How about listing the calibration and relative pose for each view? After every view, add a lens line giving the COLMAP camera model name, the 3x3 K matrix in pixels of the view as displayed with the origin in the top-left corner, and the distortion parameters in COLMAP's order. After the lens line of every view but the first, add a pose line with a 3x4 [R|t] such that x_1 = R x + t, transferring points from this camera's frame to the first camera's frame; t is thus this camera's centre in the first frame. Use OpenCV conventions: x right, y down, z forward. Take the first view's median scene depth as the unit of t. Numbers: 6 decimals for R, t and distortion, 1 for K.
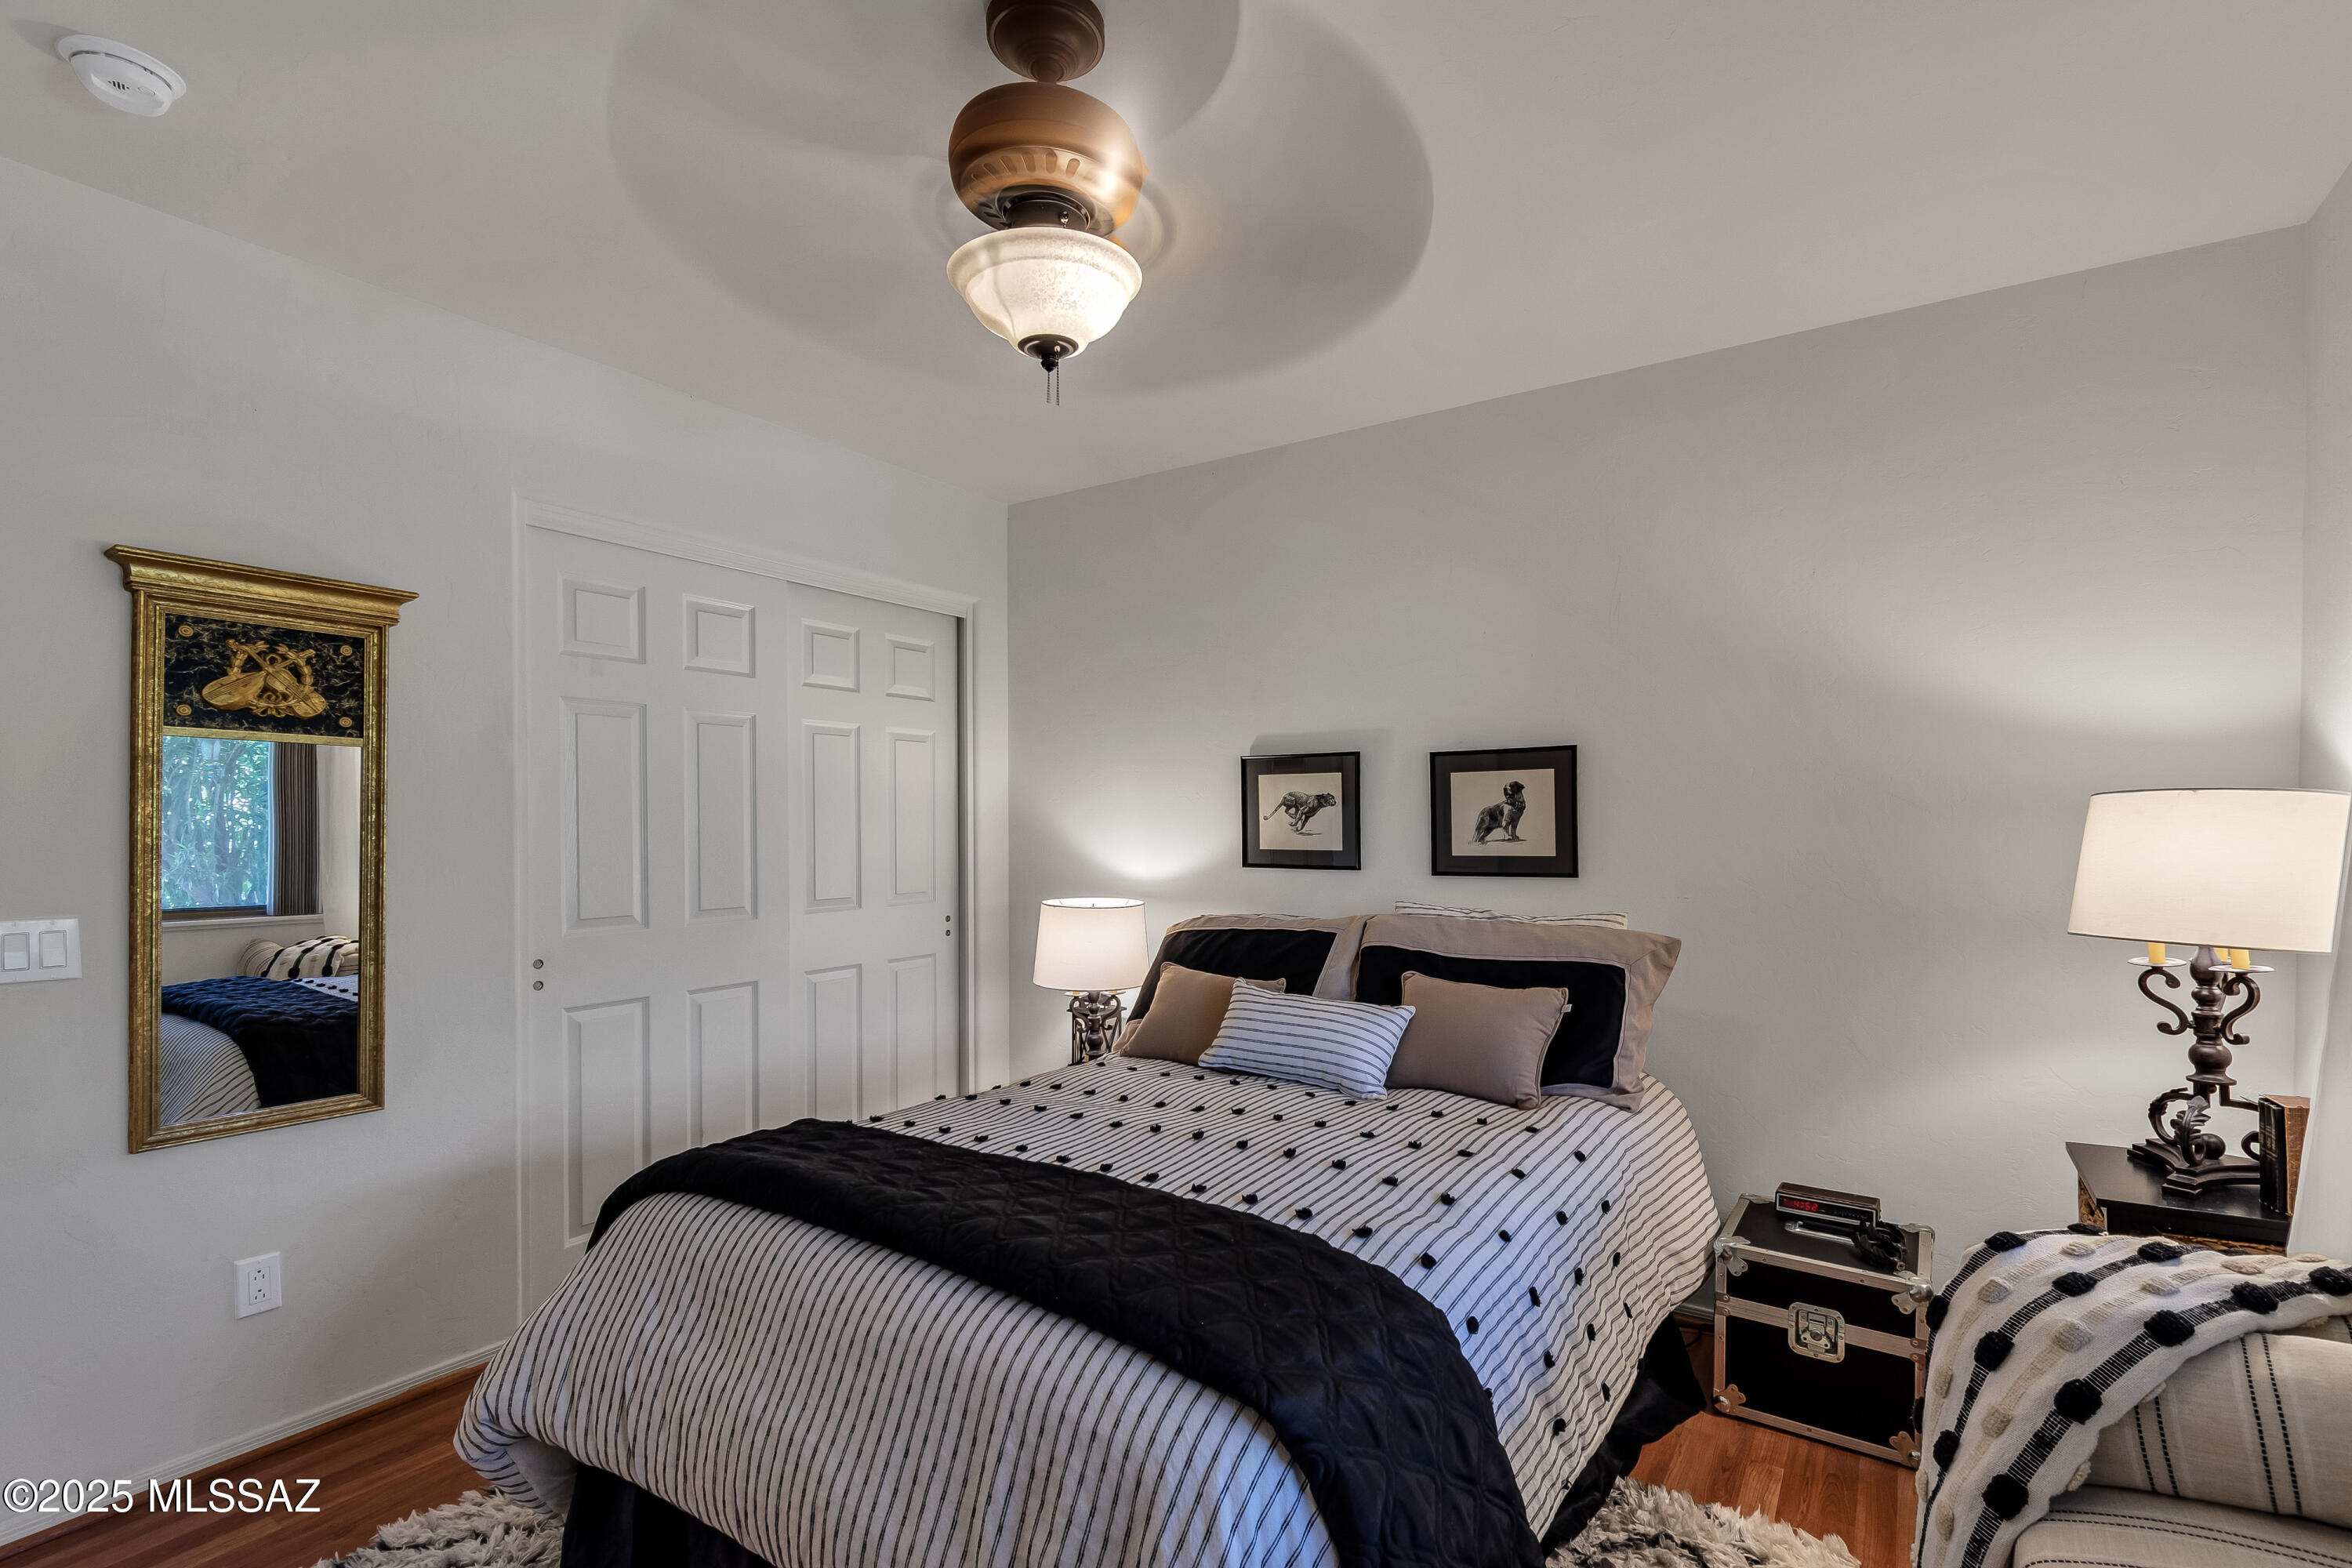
lens RADIAL K [[1069.3, 0, 1275.4], [0, 1069.3, 826.4], [0, 0, 1]] dist [0.003122, 0.000087]
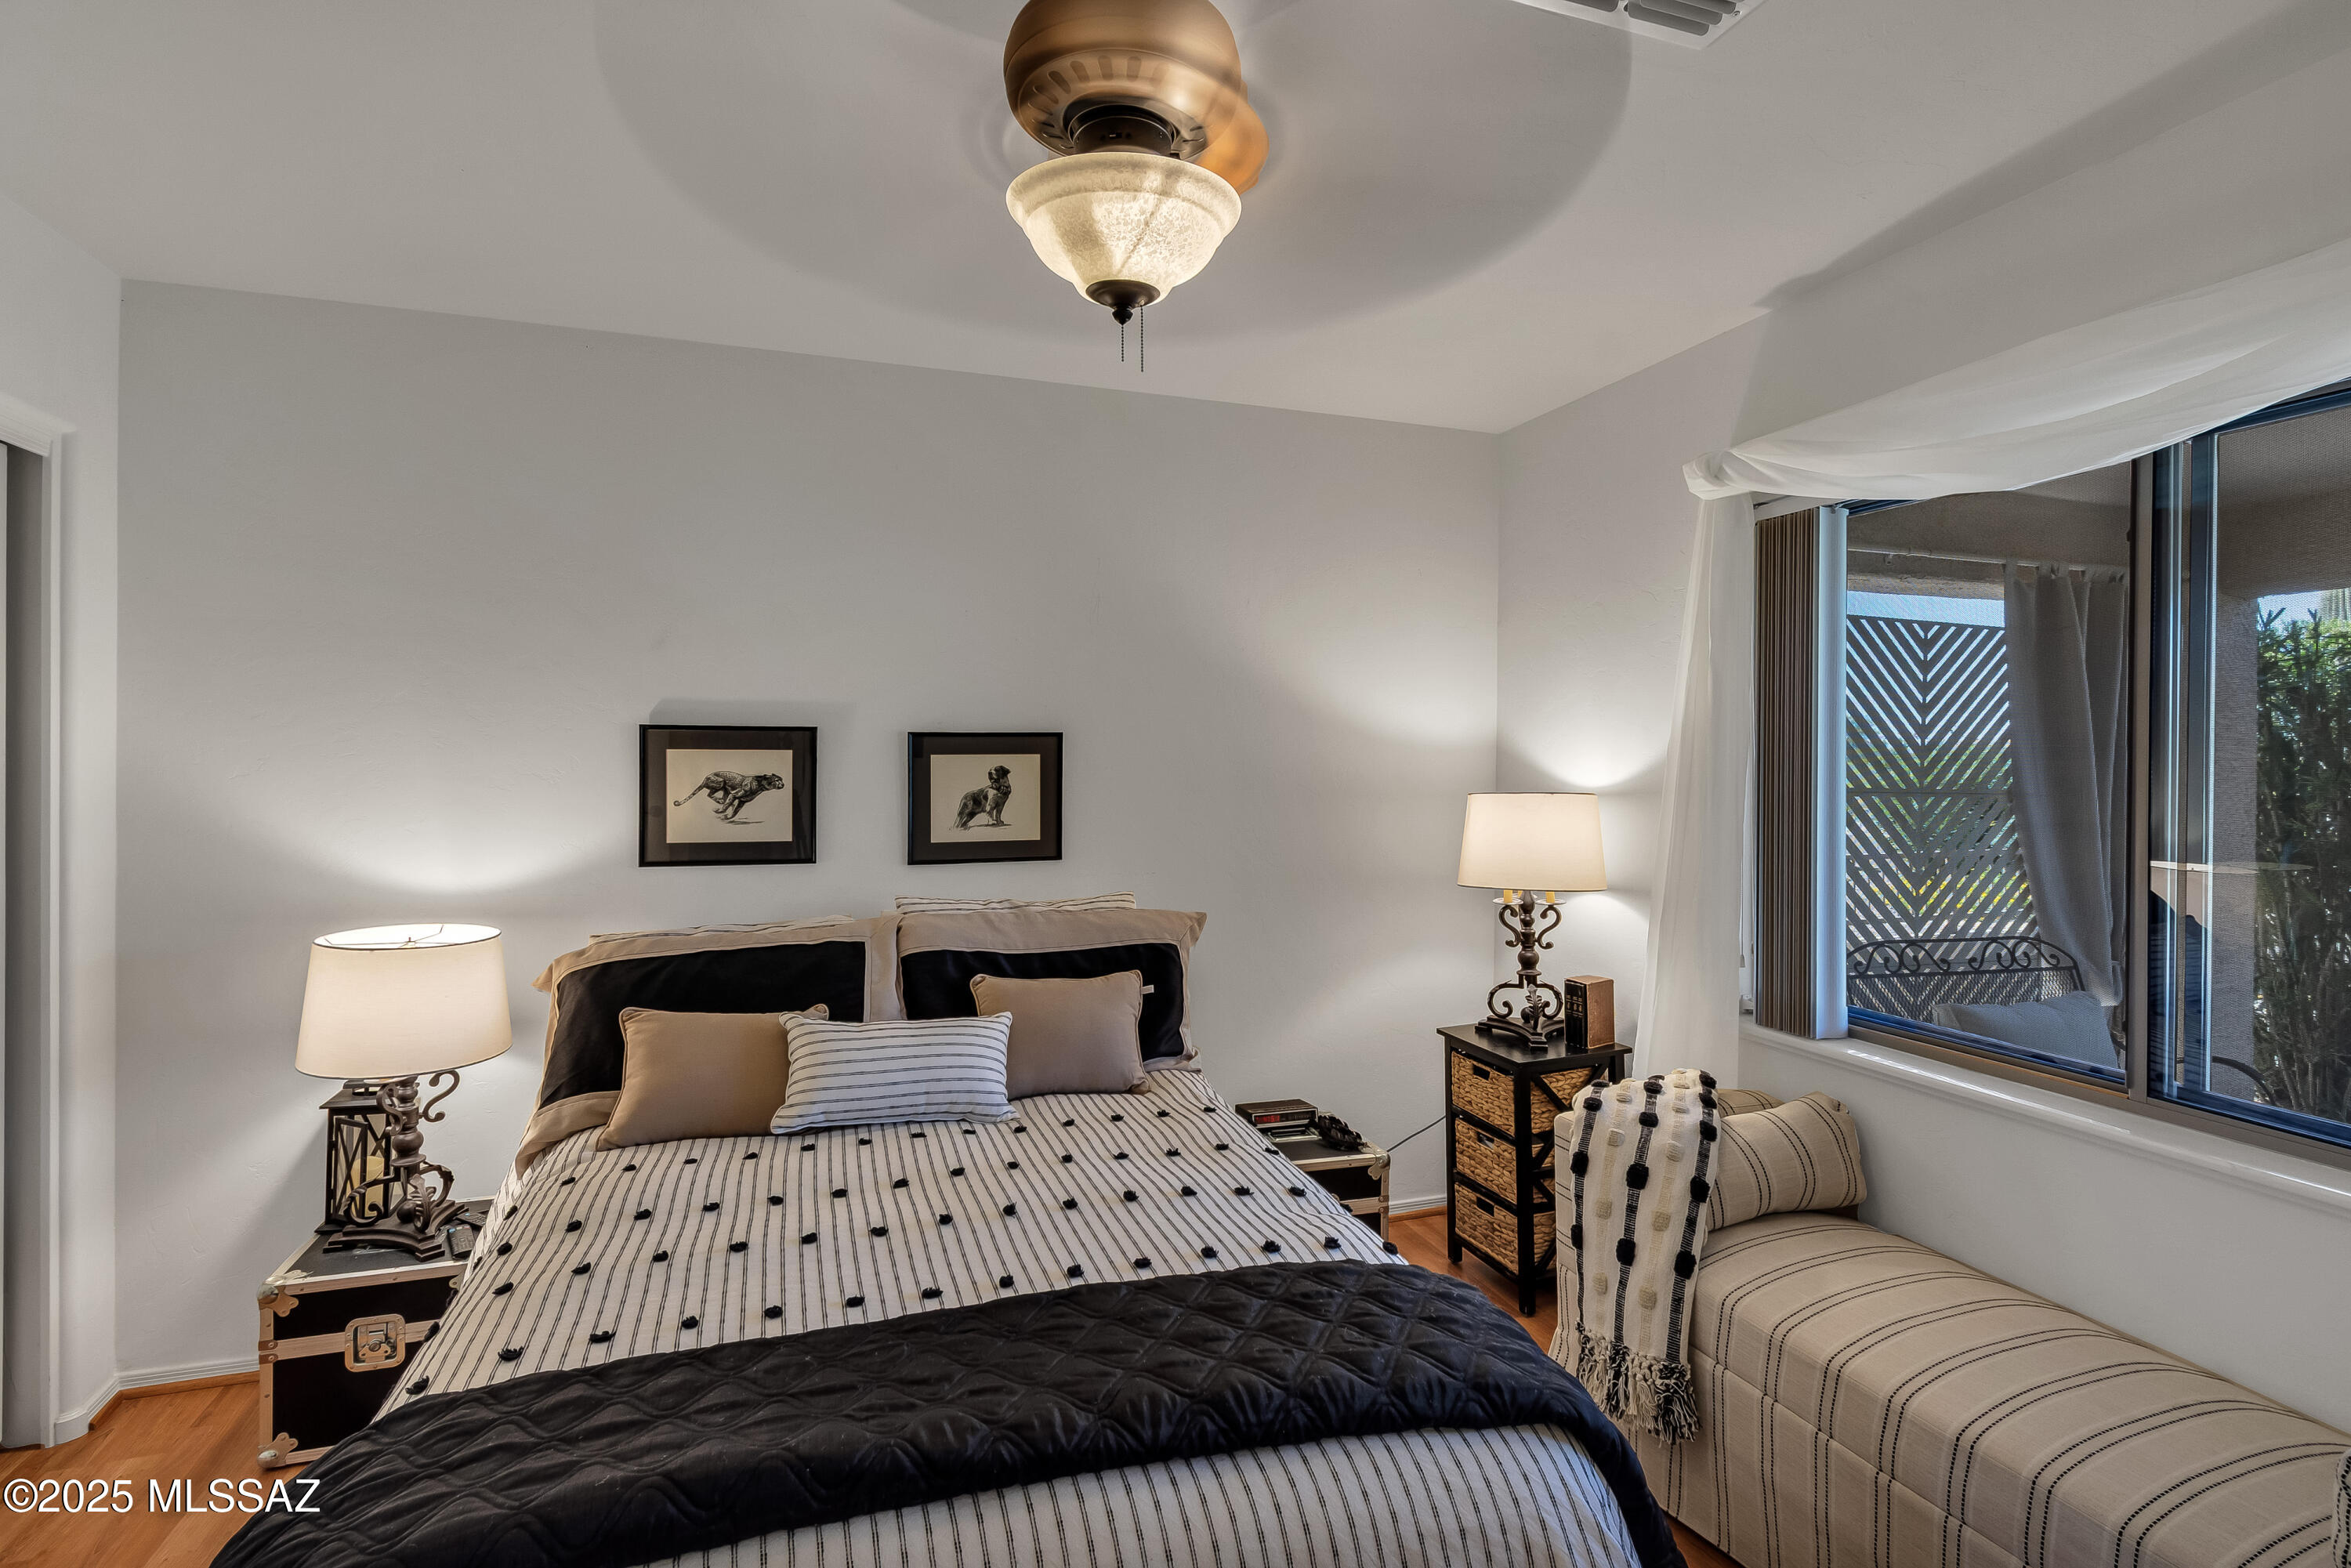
lens RADIAL K [[1070.7, 0, 1181.1], [0, 1070.7, 752.1], [0, 0, 1]] dist [0.002741, 0.000265]
pose [[0.650453, 0.010383, 0.759475, -0.490921], [-0.004817, 0.999943, -0.009545, -0.053482], [-0.759531, 0.002551, 0.650466, 0.261566]]
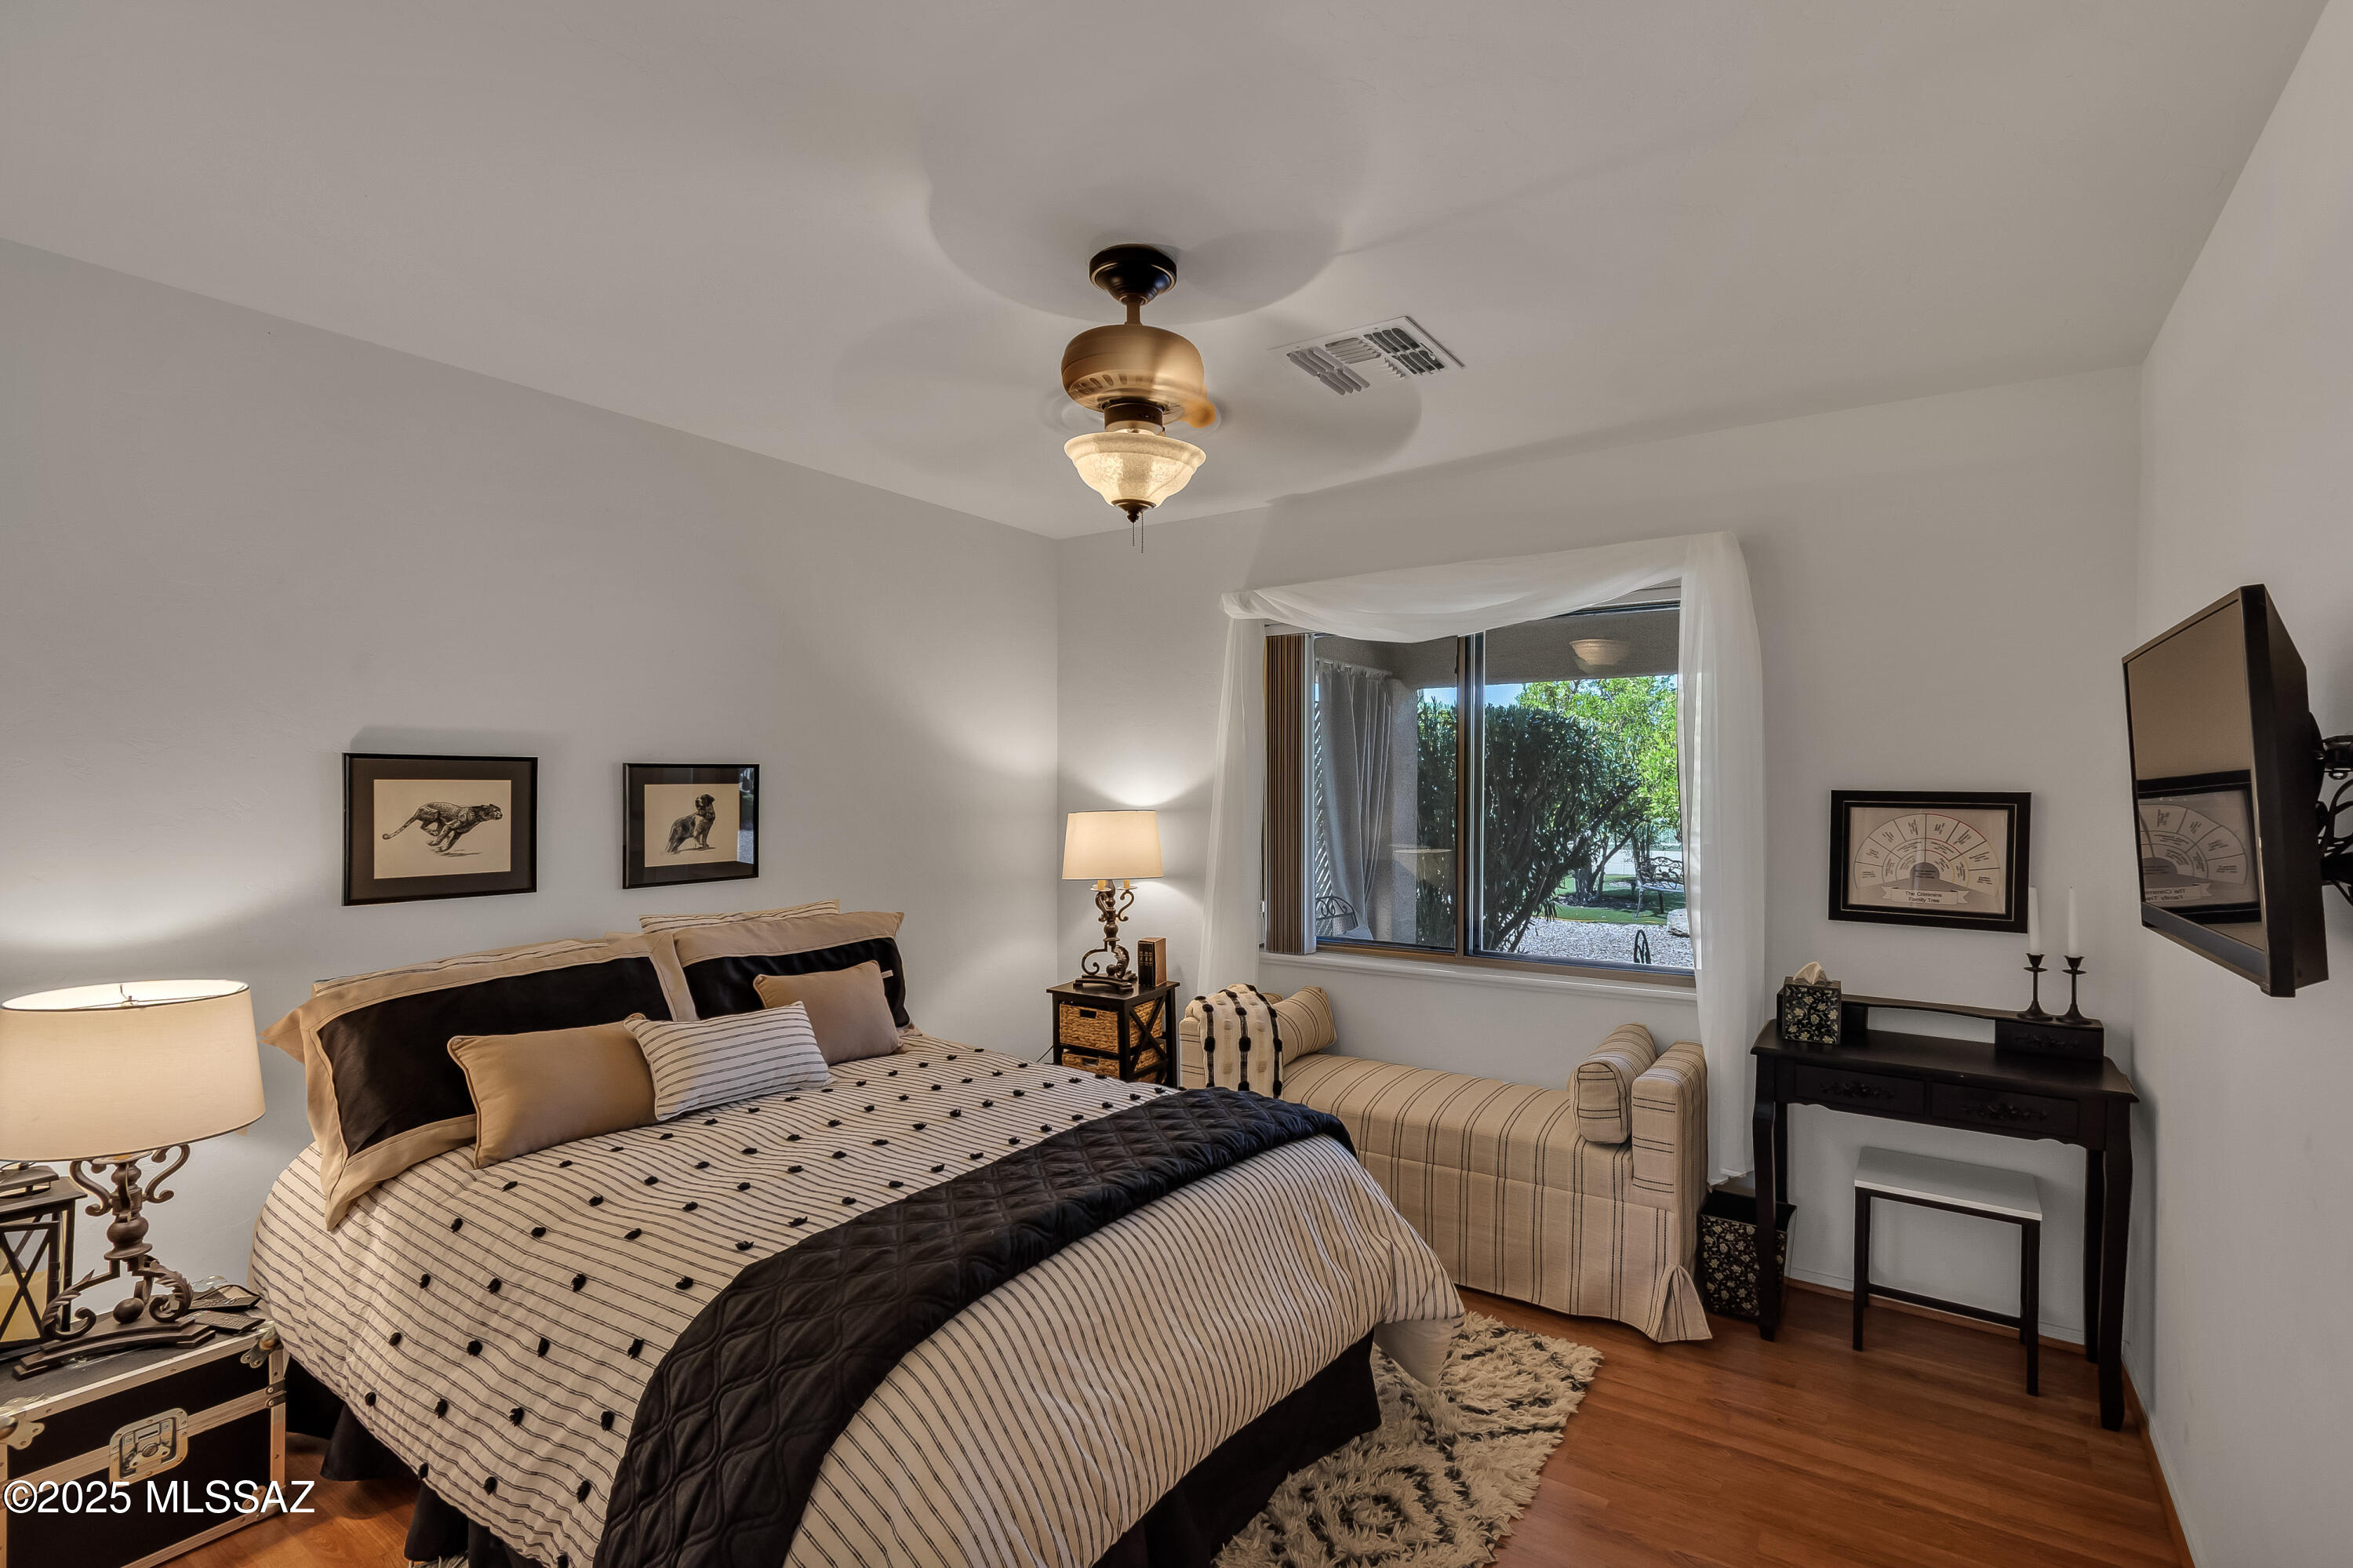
lens RADIAL K [[1049.3, 0, 1176.5], [0, 1049.3, 784.0], [0, 0, 1]] dist [0.002314, -0.000421]
pose [[0.071274, 0.005910, 0.997439, -0.937541], [0.001599, 0.999980, -0.006040, -0.052655], [-0.997455, 0.002025, 0.071263, 0.519050]]
